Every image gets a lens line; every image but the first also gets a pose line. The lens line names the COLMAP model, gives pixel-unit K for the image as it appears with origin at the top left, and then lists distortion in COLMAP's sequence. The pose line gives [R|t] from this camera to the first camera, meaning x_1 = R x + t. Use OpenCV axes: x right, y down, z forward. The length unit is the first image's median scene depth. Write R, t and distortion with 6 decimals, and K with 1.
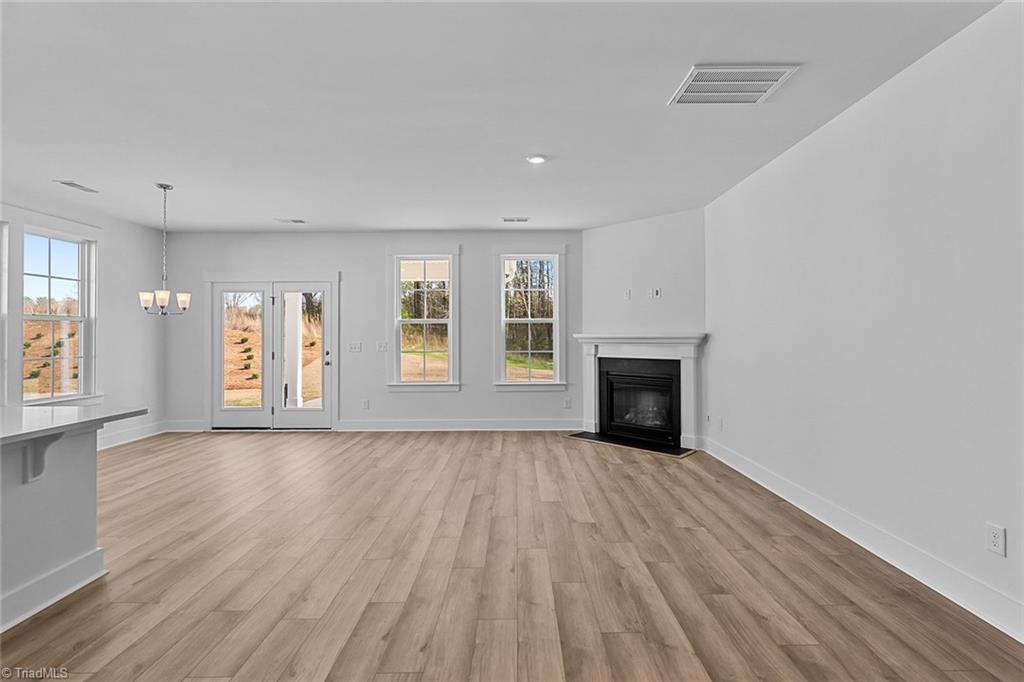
lens RADIAL K [[470.4, 0, 517.6], [0, 470.4, 336.2], [0, 0, 1]] dist [-0.008257, 0.000115]
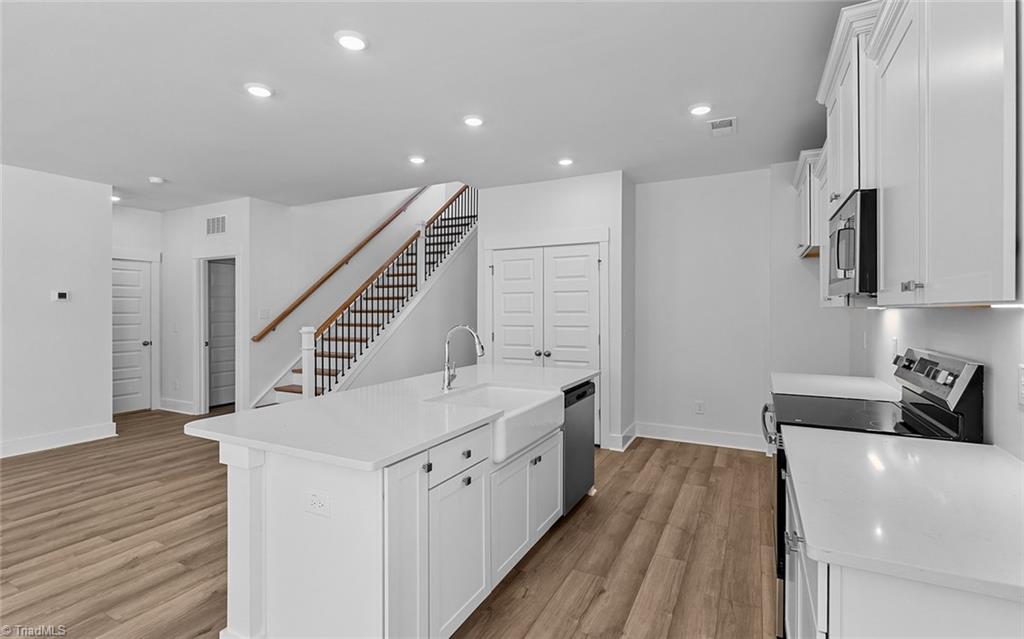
lens RADIAL K [[473.4, 0, 509.0], [0, 473.4, 308.0], [0, 0, 1]] dist [0.001992, -0.000161]
pose [[-0.882125, 0.005239, 0.470987, -0.903202], [0.004523, 0.999986, -0.002651, -0.018223], [-0.470994, -0.000208, -0.882136, 0.798173]]
